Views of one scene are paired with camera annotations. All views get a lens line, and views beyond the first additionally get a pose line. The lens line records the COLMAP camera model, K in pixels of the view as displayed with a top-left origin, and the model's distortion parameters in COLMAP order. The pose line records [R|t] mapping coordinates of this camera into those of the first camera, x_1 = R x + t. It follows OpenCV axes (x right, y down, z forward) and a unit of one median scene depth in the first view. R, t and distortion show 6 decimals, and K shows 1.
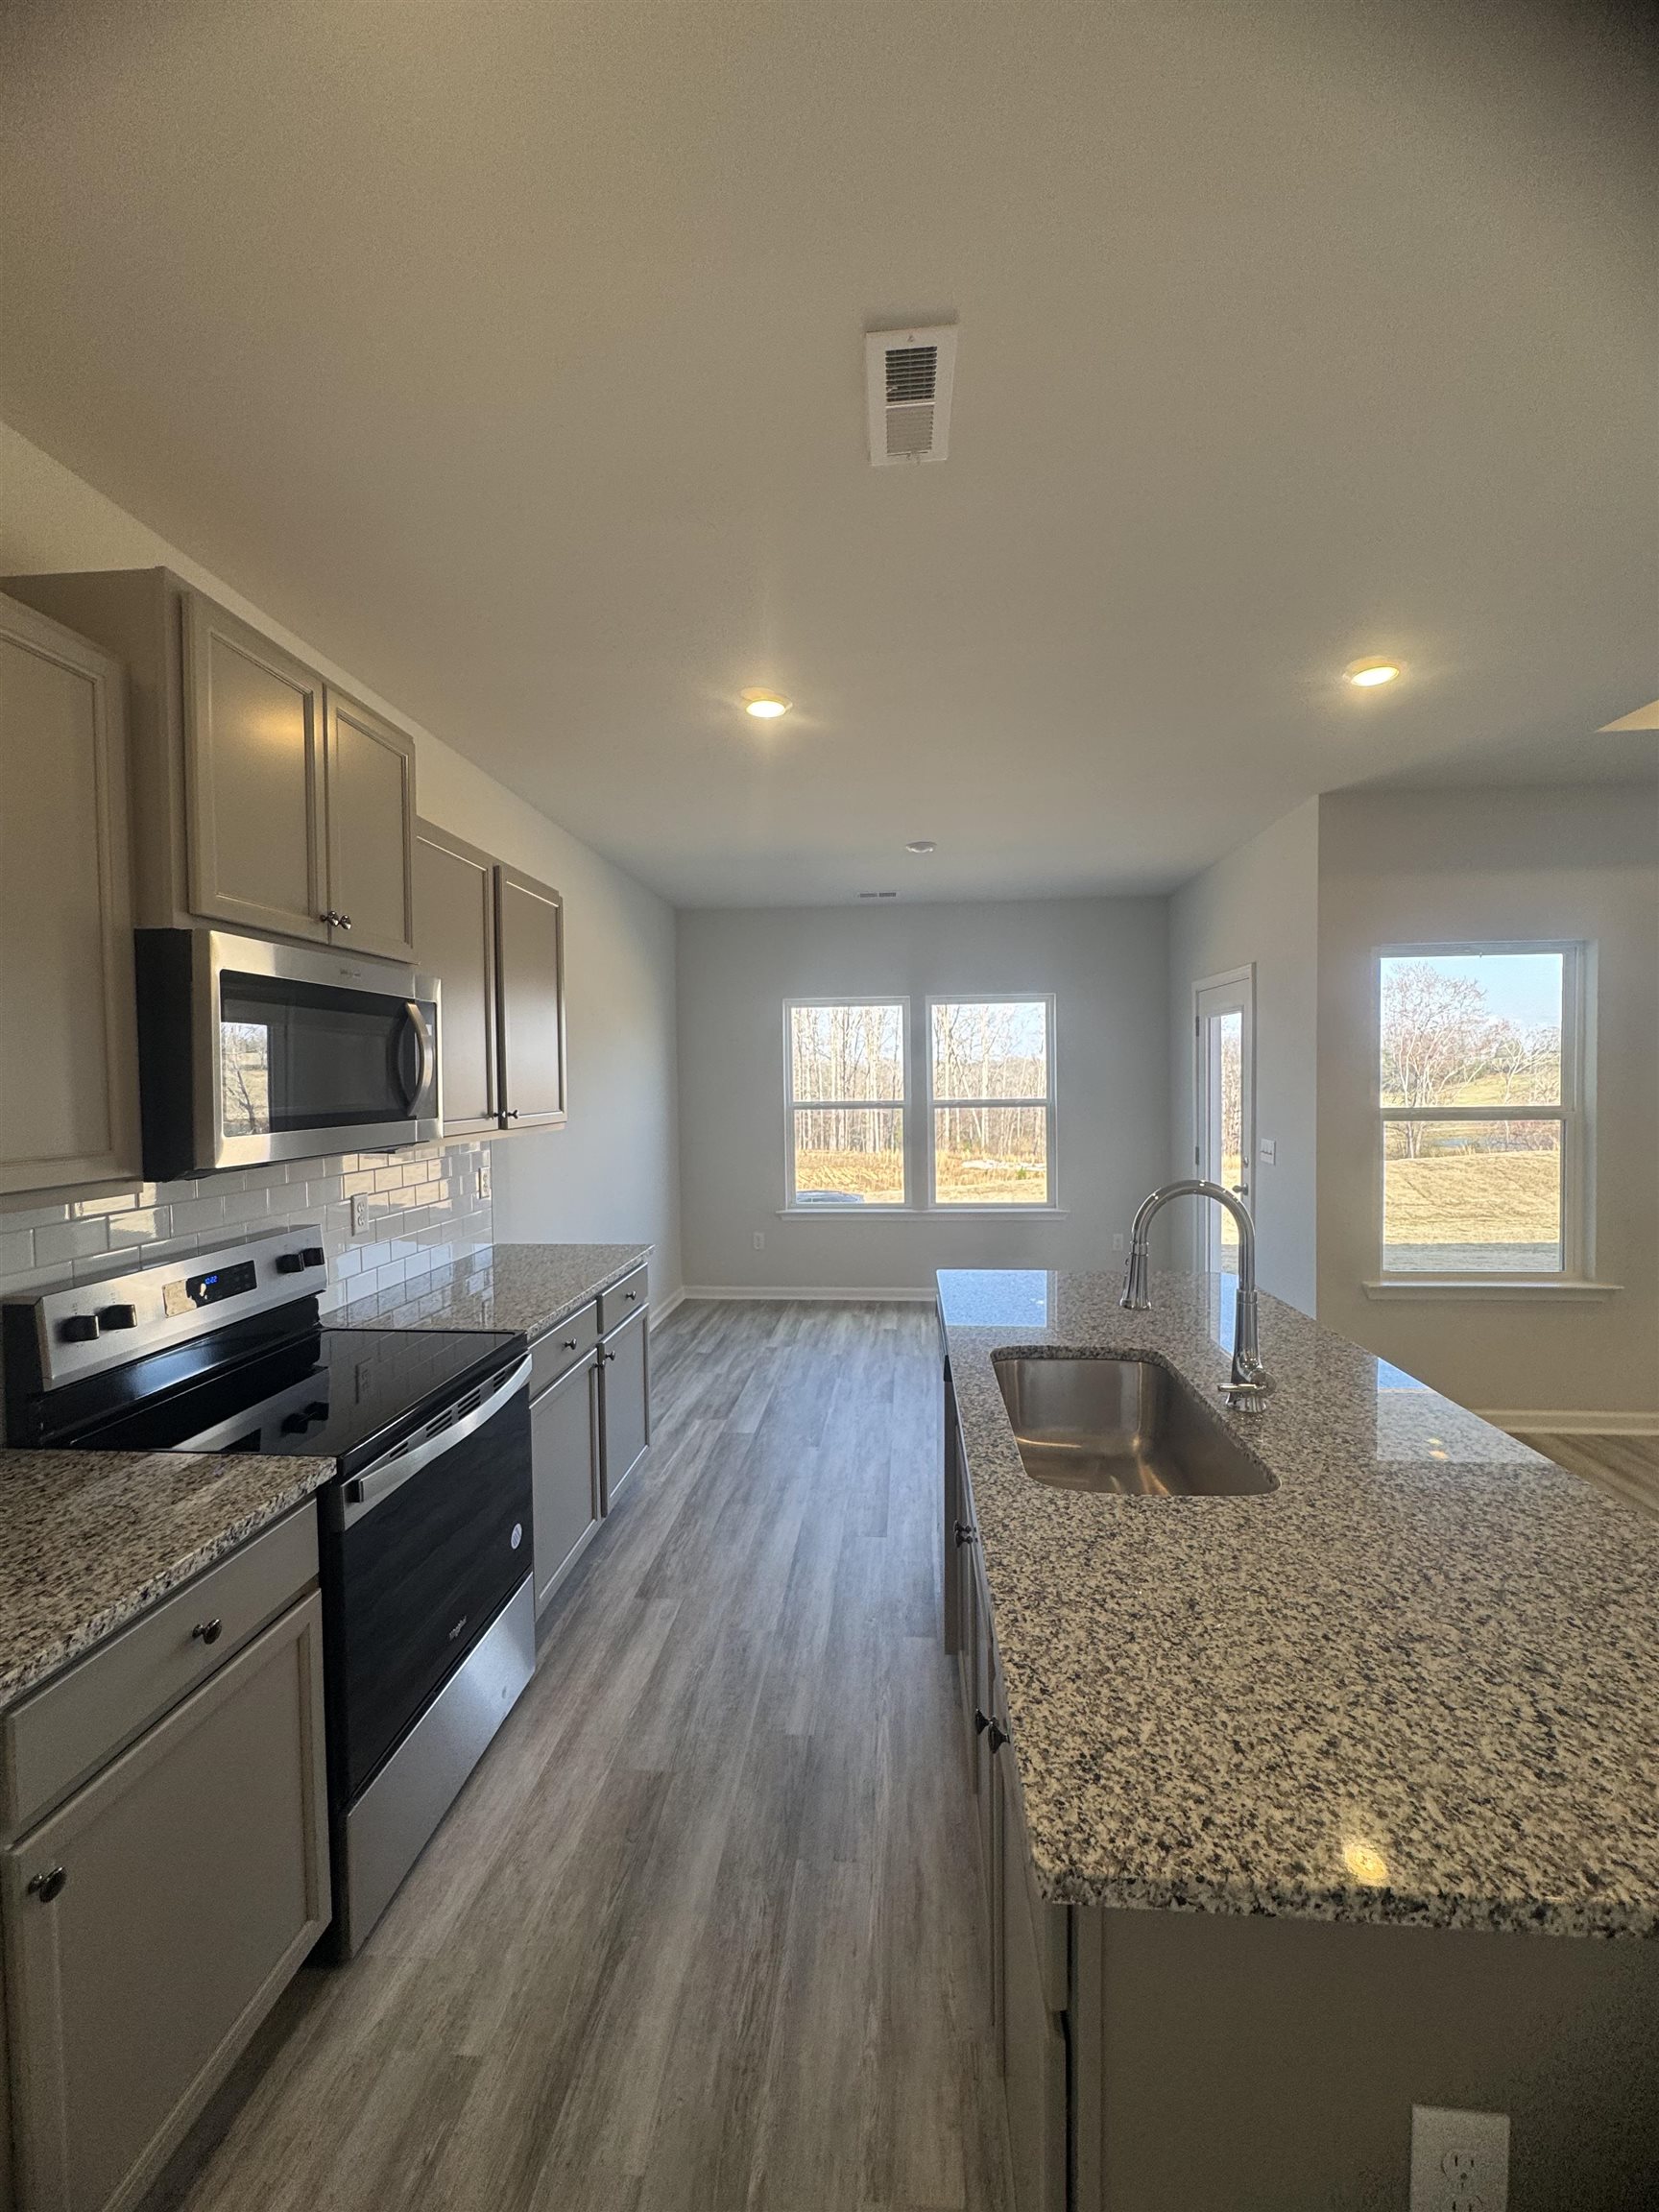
lens RADIAL K [[884.7, 0, 830.2], [0, 884.7, 1100.0], [0, 0, 1]] dist [-0.001658, -0.000699]
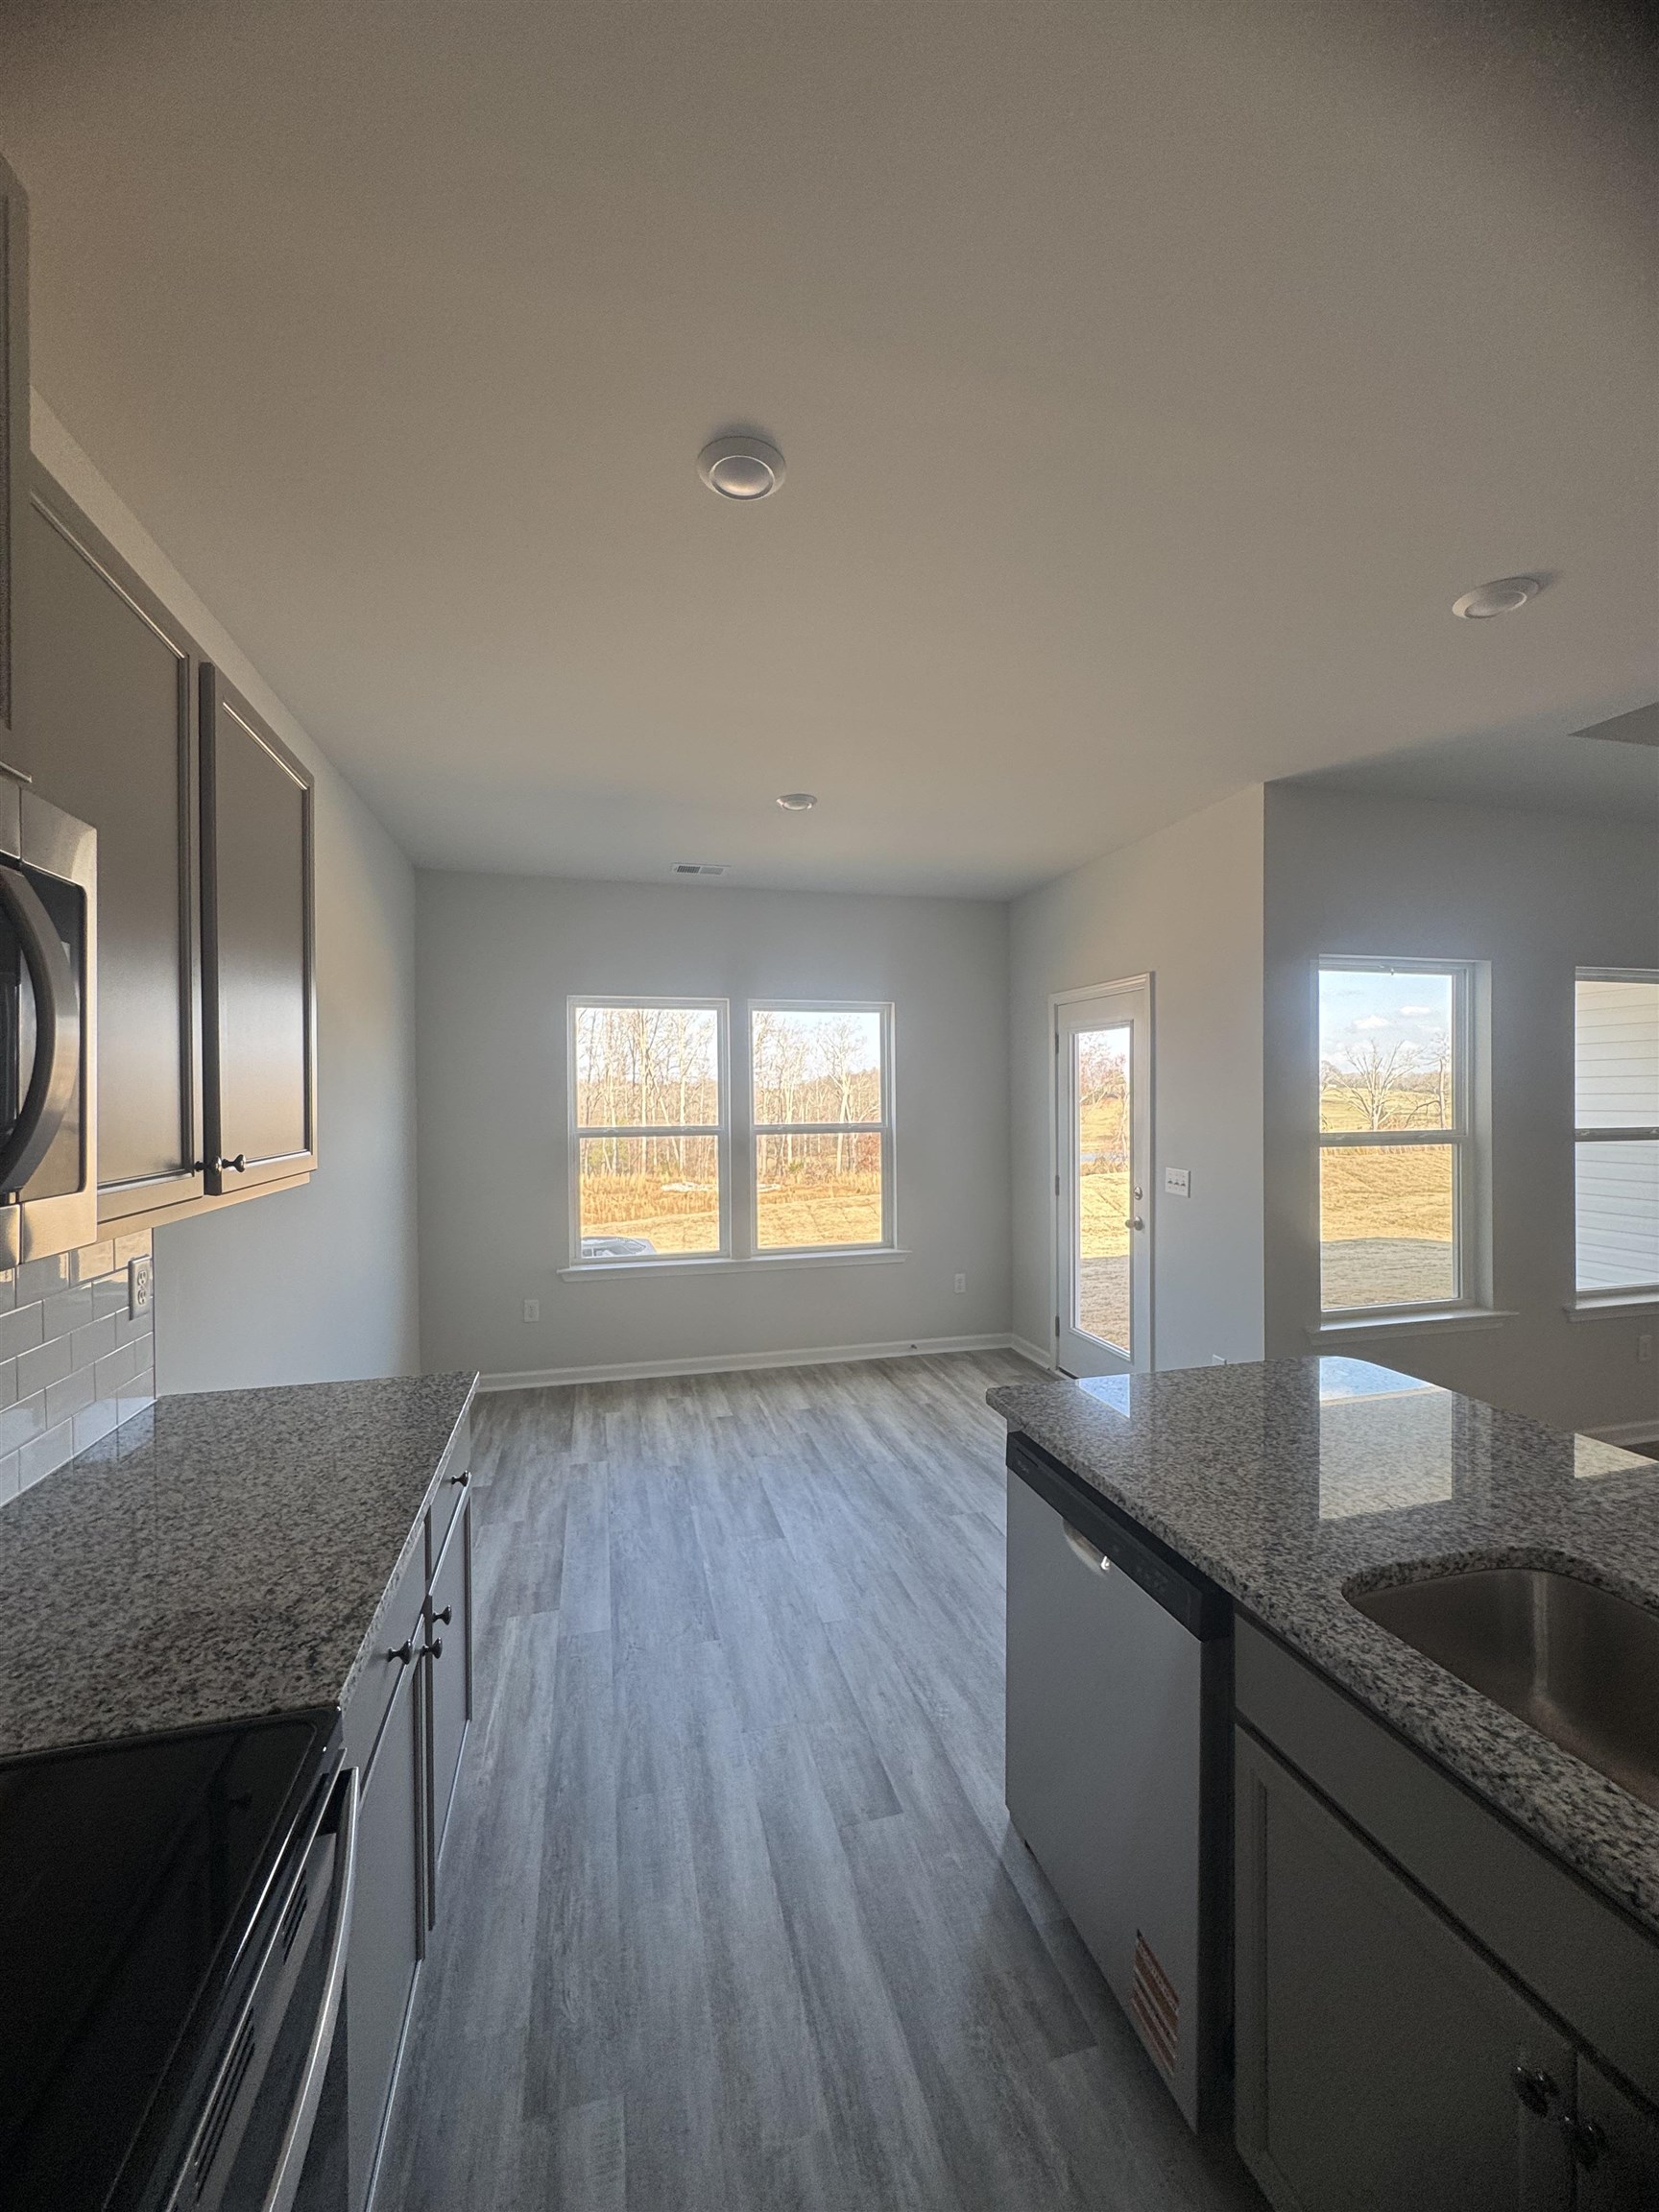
lens RADIAL K [[884.7, 0, 830.2], [0, 884.7, 1100.0], [0, 0, 1]] dist [-0.001658, -0.000699]
pose [[0.940935, 0.005629, 0.338540, -0.118748], [0.002671, 0.999707, -0.024045, -0.003685], [-0.338576, 0.023529, 0.940645, 0.233322]]
